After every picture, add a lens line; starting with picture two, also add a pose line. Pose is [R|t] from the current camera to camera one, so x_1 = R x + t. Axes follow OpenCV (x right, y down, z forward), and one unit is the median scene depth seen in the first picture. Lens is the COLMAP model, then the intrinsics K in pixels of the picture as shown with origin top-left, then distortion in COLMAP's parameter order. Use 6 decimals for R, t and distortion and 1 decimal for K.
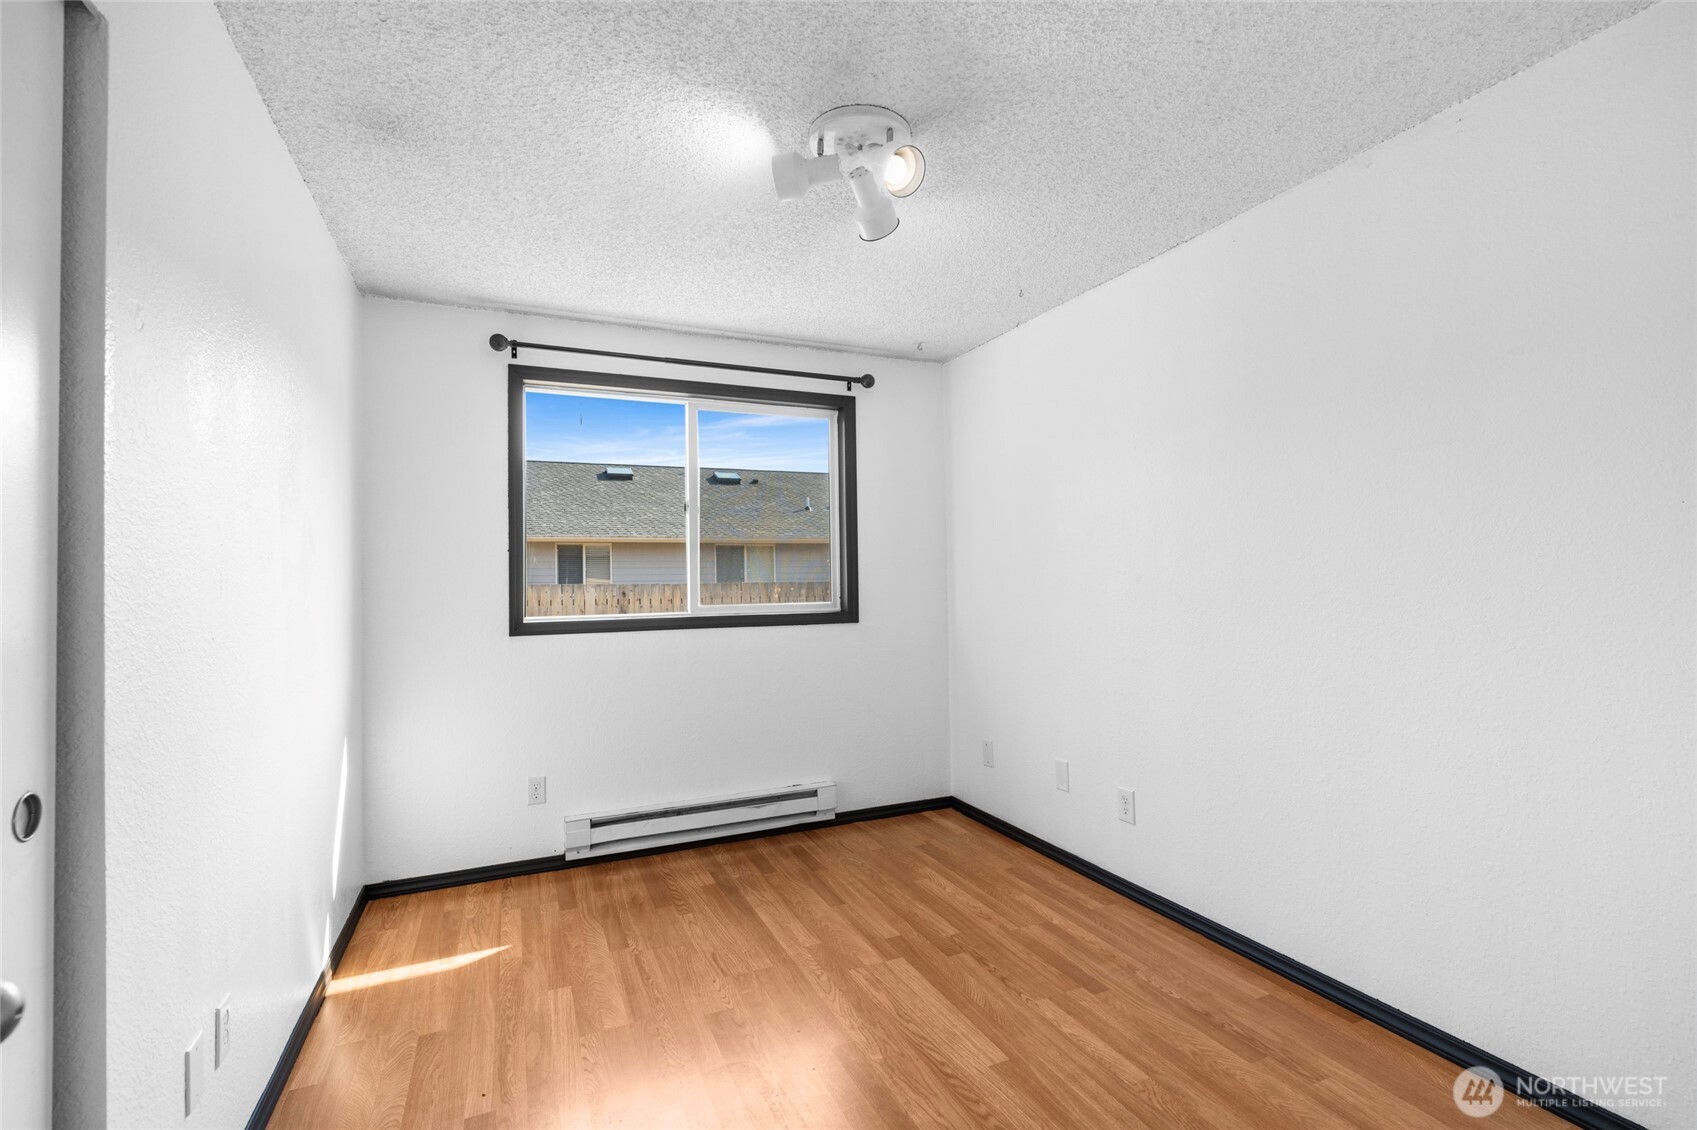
lens RADIAL K [[763.5, 0, 857.3], [0, 763.5, 561.9], [0, 0, 1]] dist [-0.004436, 0.001221]
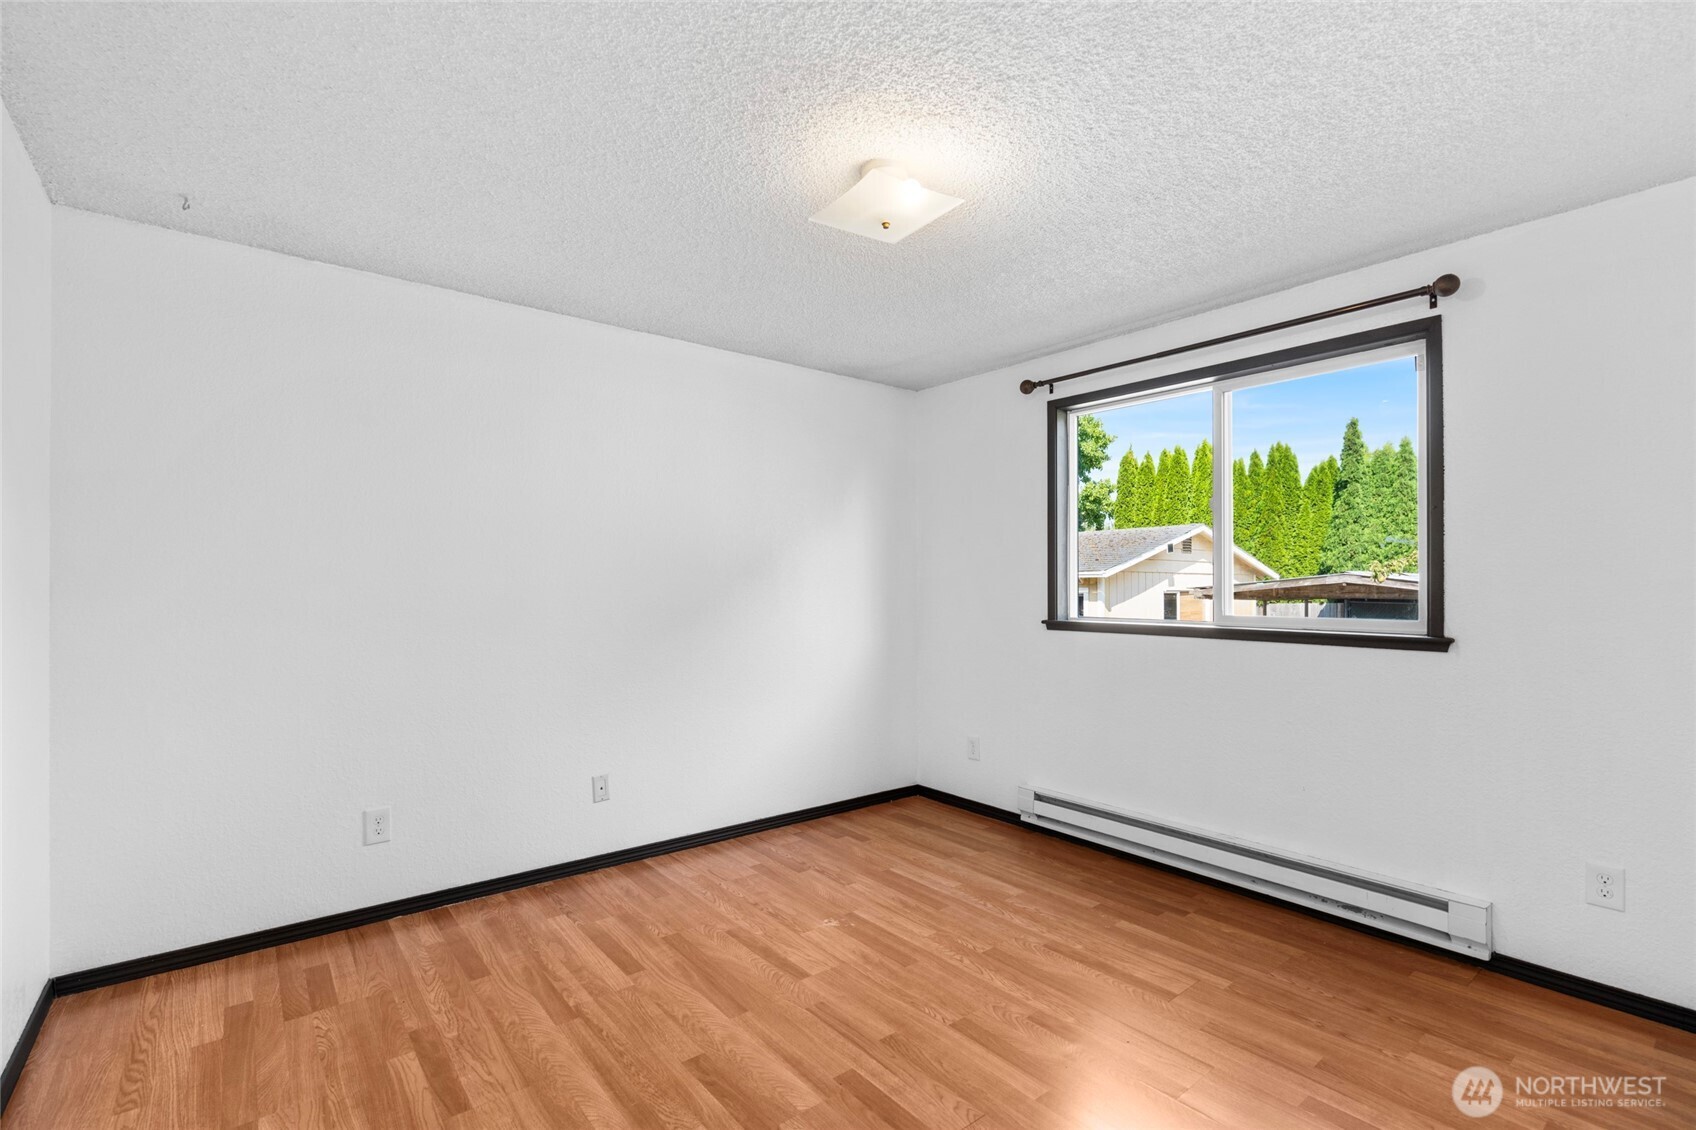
lens RADIAL K [[774.6, 0, 852.8], [0, 774.6, 585.9], [0, 0, 1]] dist [-0.002912, 0.000181]
pose [[0.234947, 0.005950, -0.971990, 0.559637], [-0.011746, 0.999926, 0.003282, 0.024522], [0.971937, 0.010646, 0.234999, 0.367293]]
